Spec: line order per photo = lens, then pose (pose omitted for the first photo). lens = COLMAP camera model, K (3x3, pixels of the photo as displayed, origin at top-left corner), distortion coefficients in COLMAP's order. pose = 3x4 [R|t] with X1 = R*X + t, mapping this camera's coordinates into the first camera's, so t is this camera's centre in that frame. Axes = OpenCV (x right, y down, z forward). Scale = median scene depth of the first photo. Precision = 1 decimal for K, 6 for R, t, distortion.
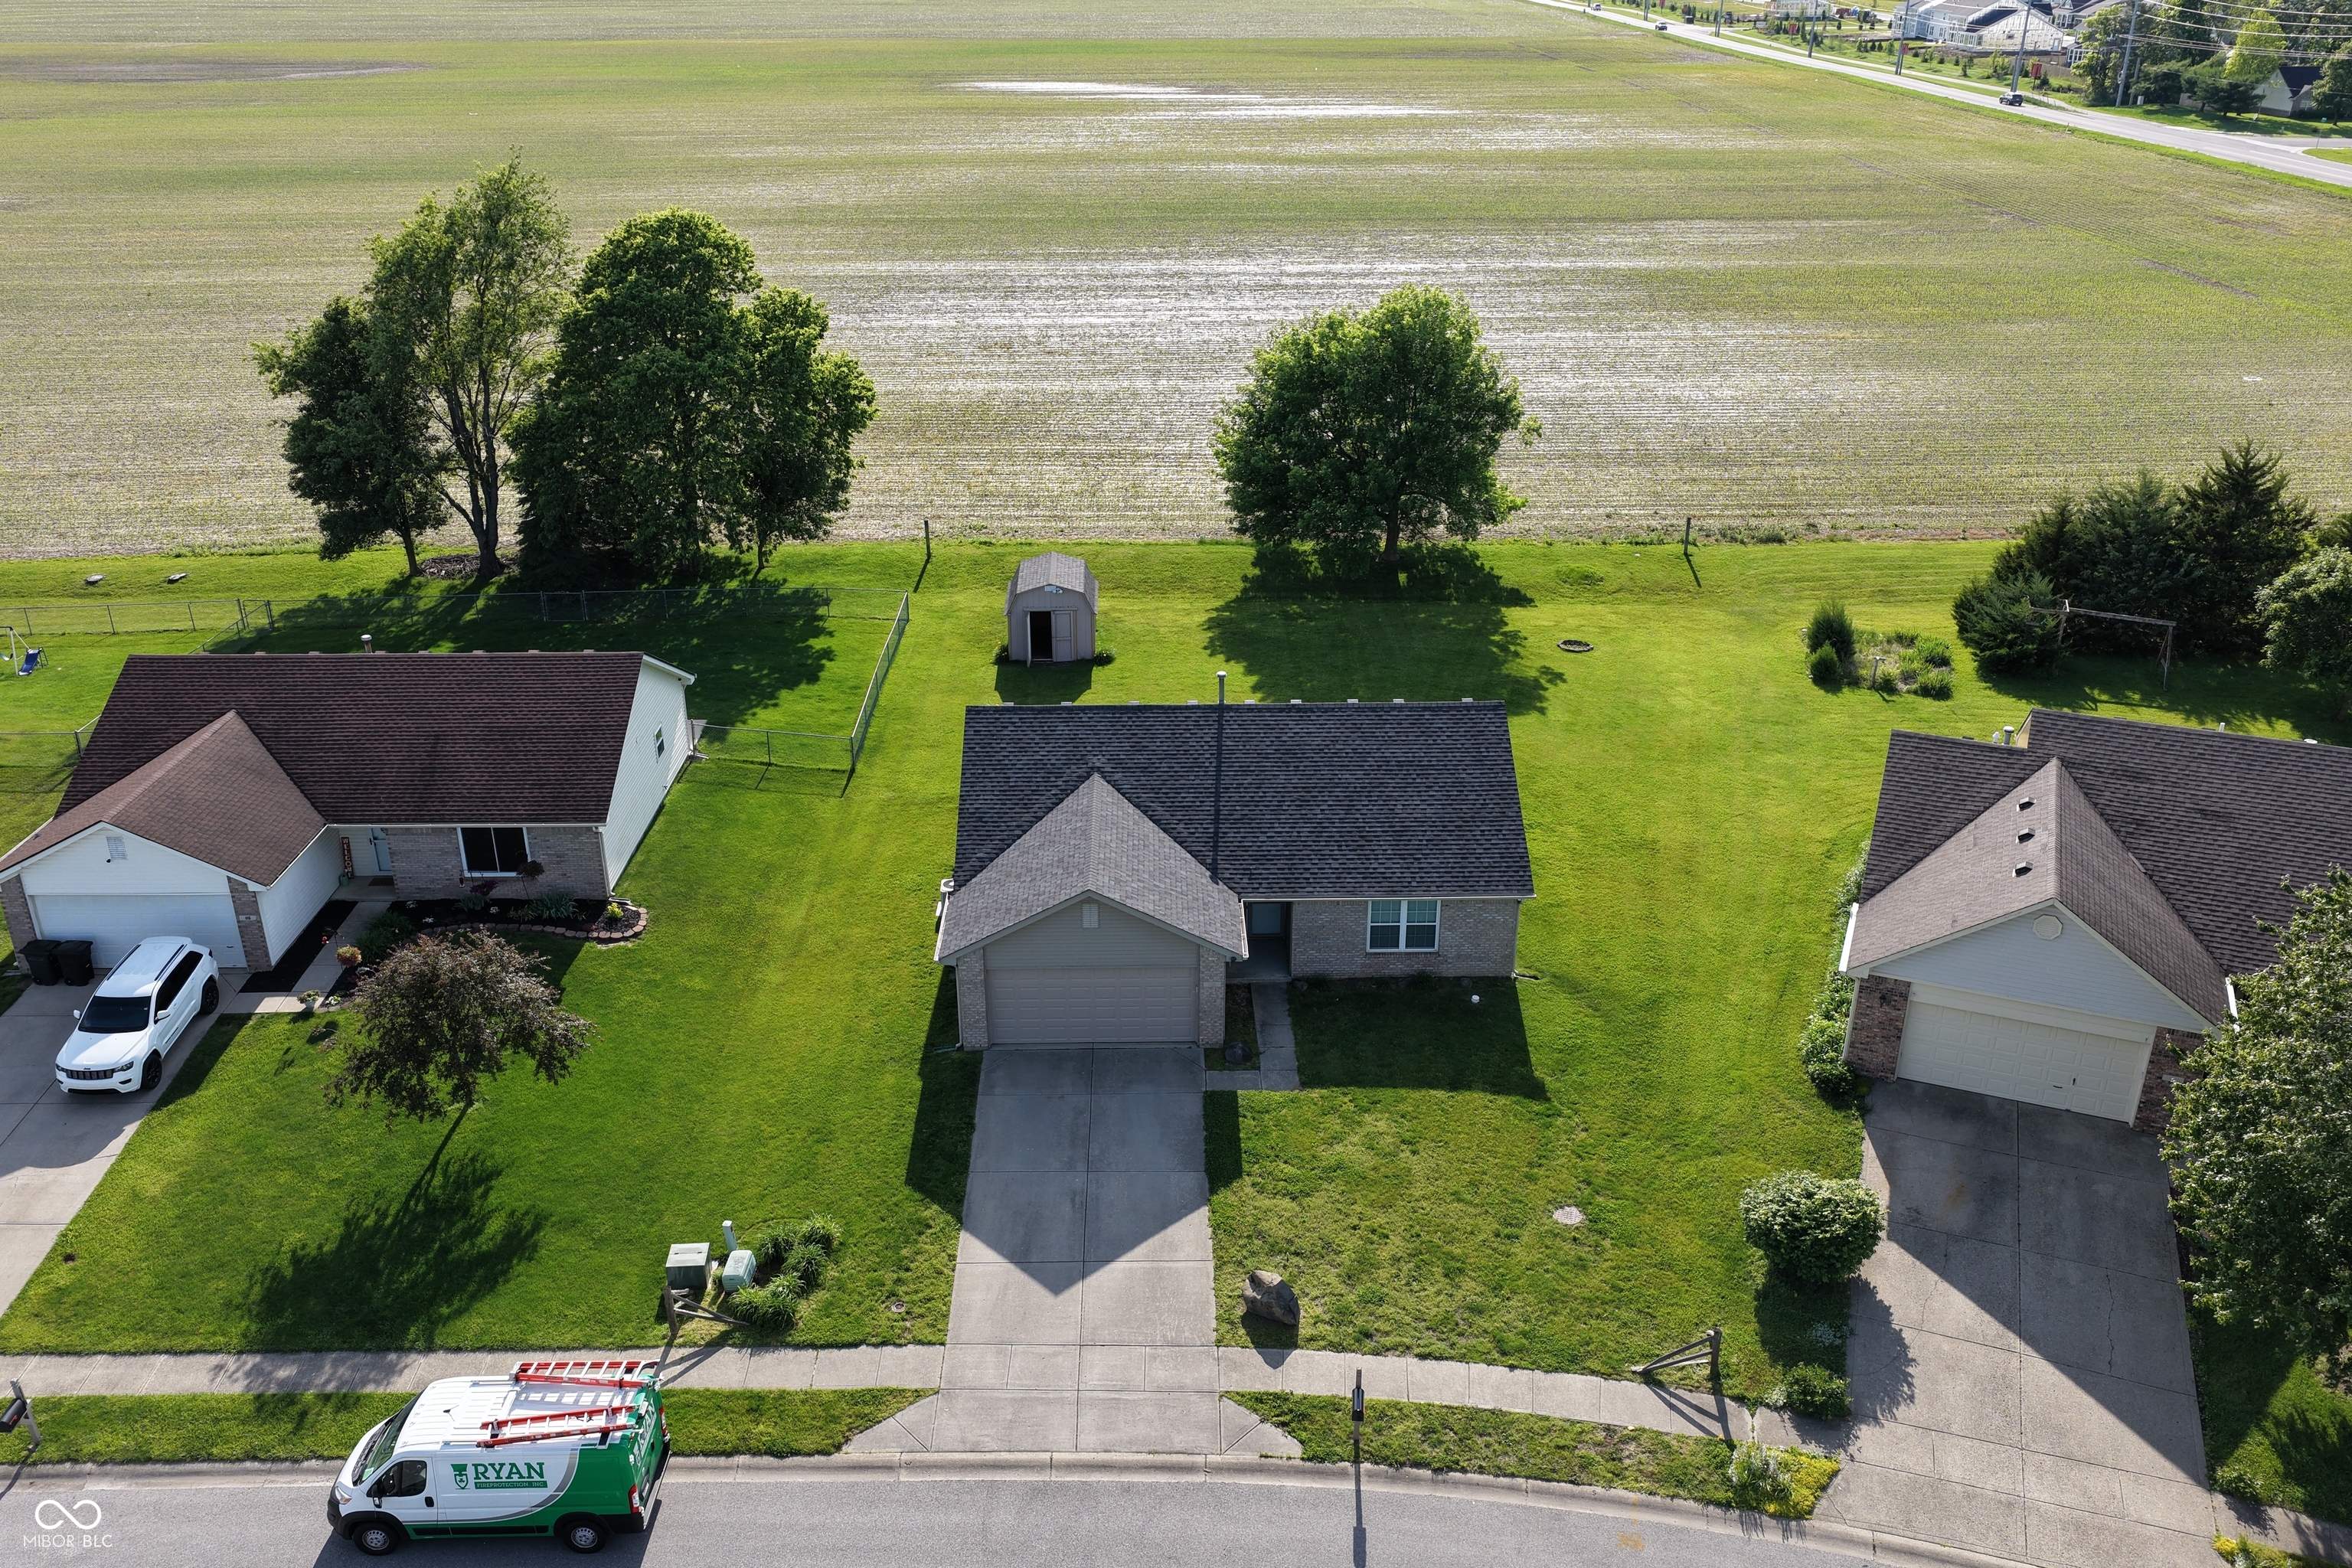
lens RADIAL K [[1947.2, 0, 1183.0], [0, 1947.2, 789.5], [0, 0, 1]] dist [-0.013939, 0.037172]
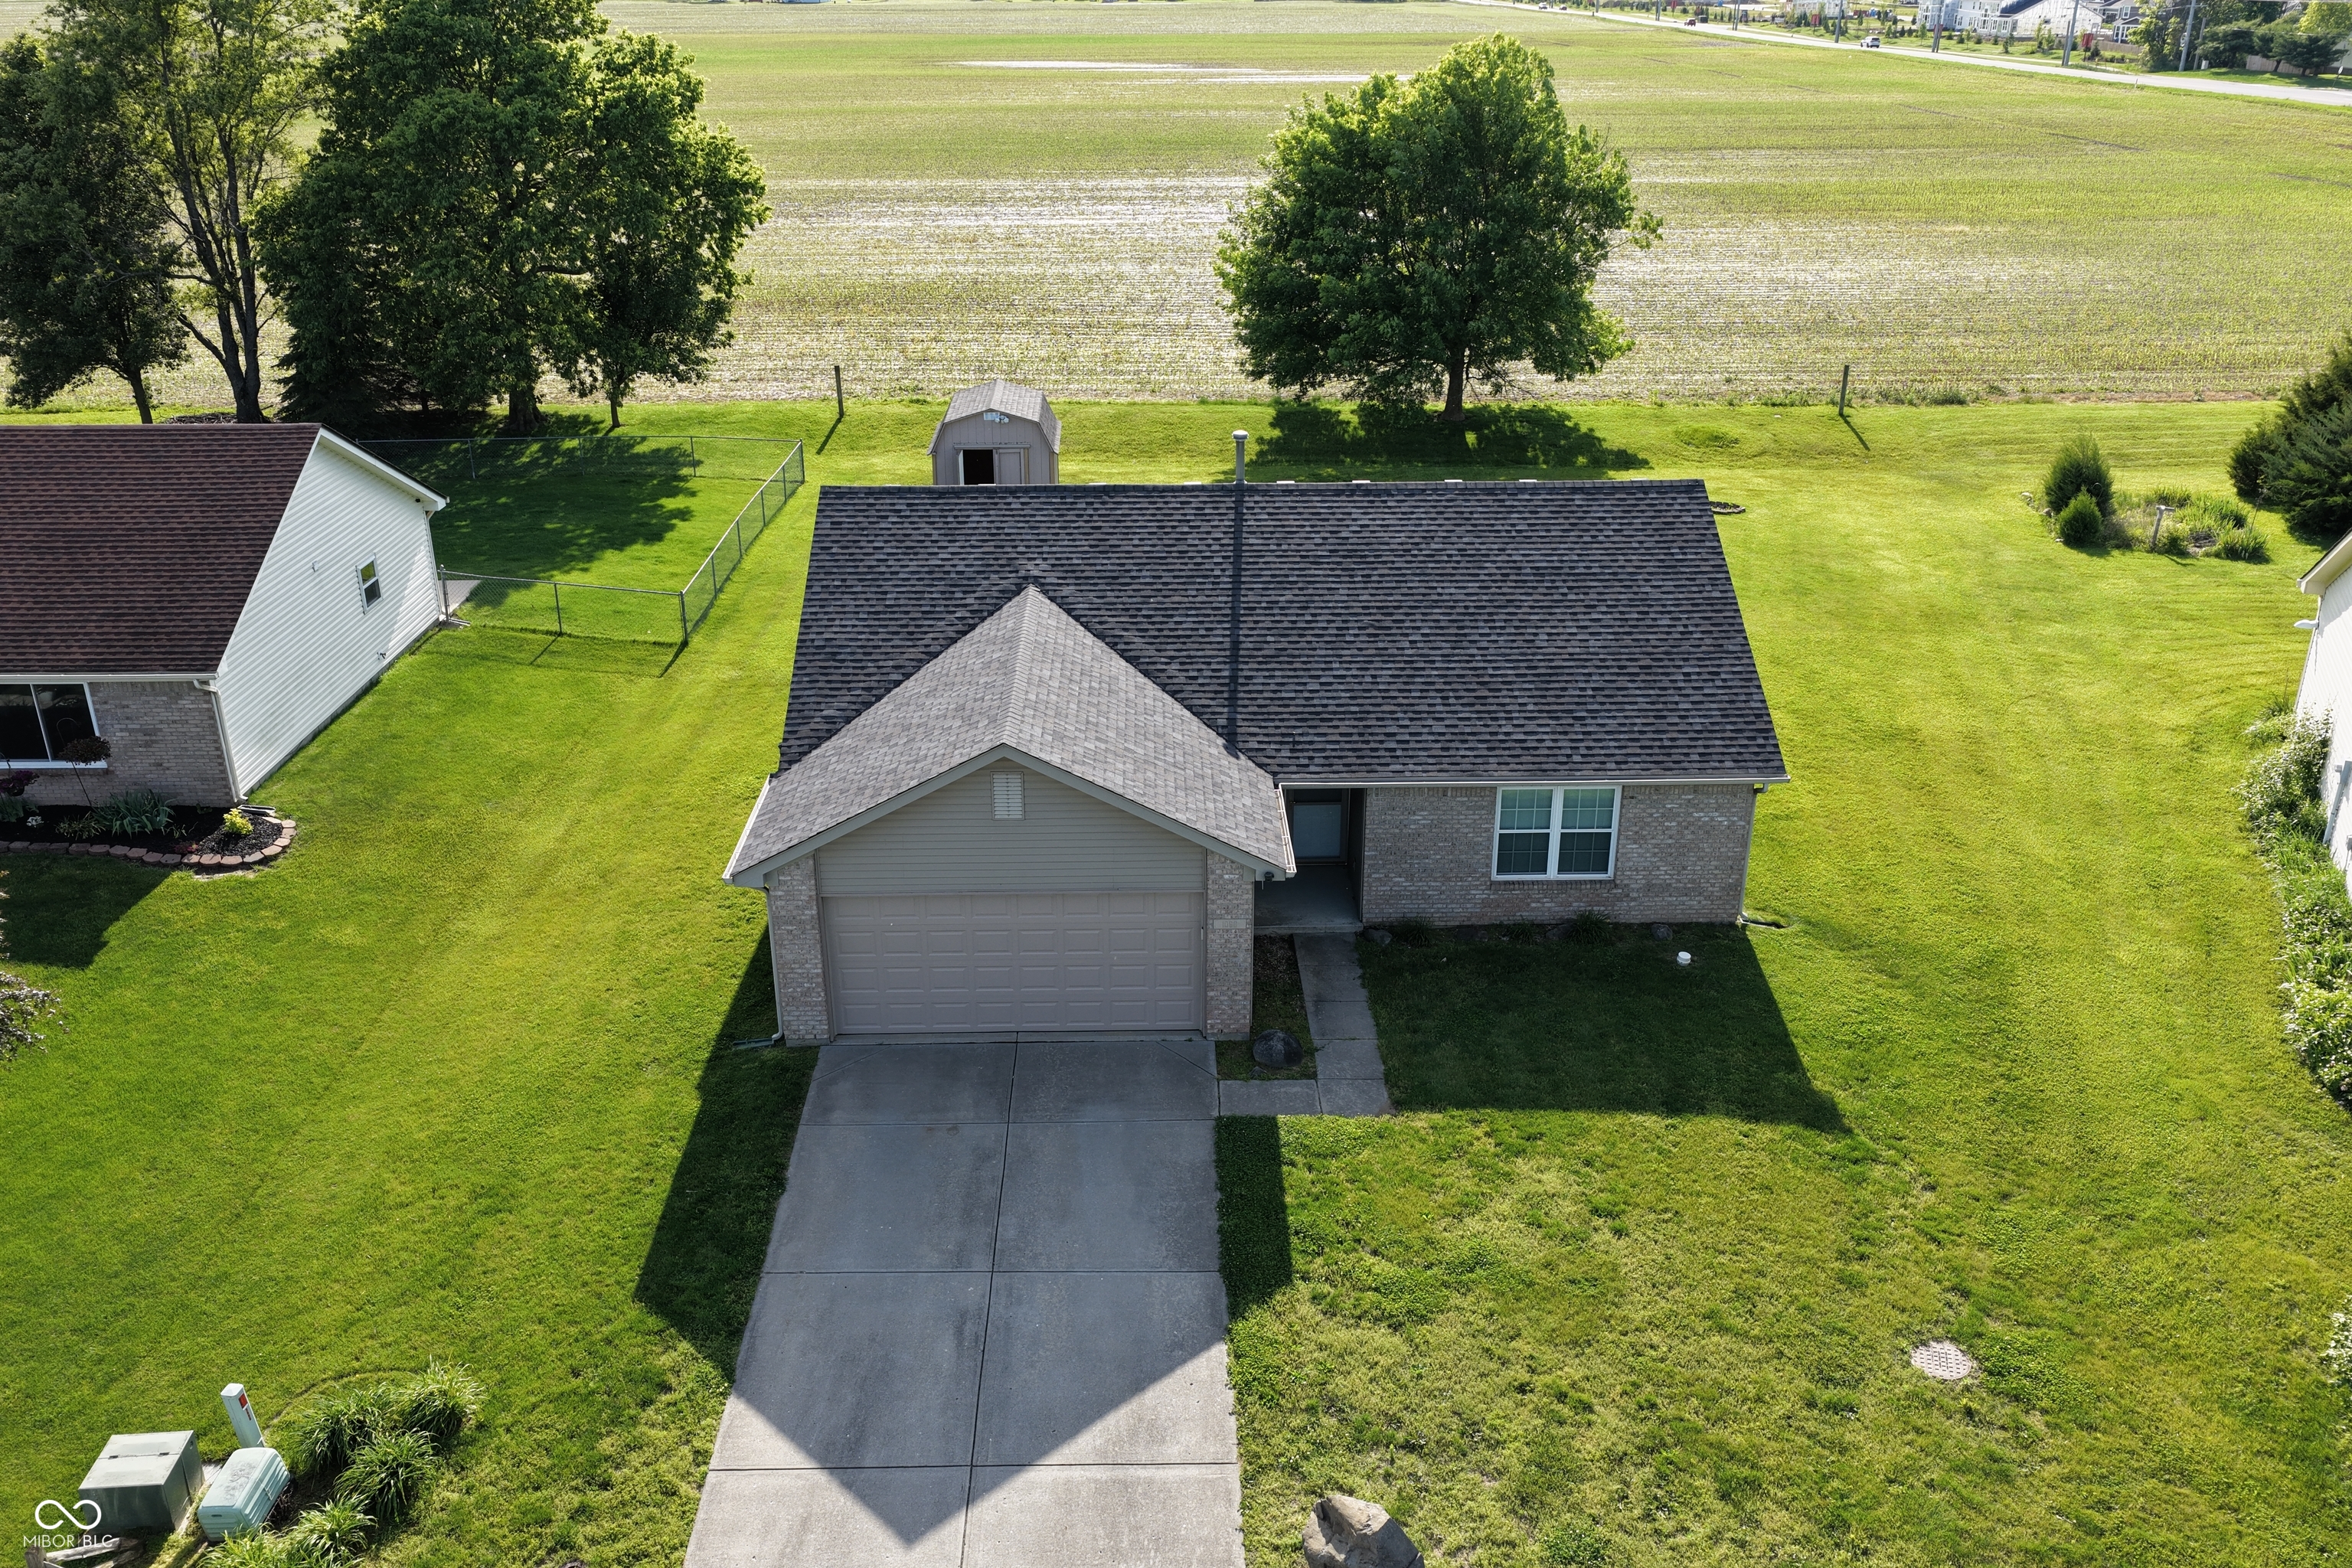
lens RADIAL K [[1947.2, 0, 1182.3], [0, 1947.2, 796.0], [0, 0, 1]] dist [-0.013939, 0.037172]
pose [[0.999999, -0.001483, 0.000876, 0.001096], [0.001498, 0.999850, -0.017266, 0.073331], [-0.000850, 0.017267, 0.999851, 0.446550]]
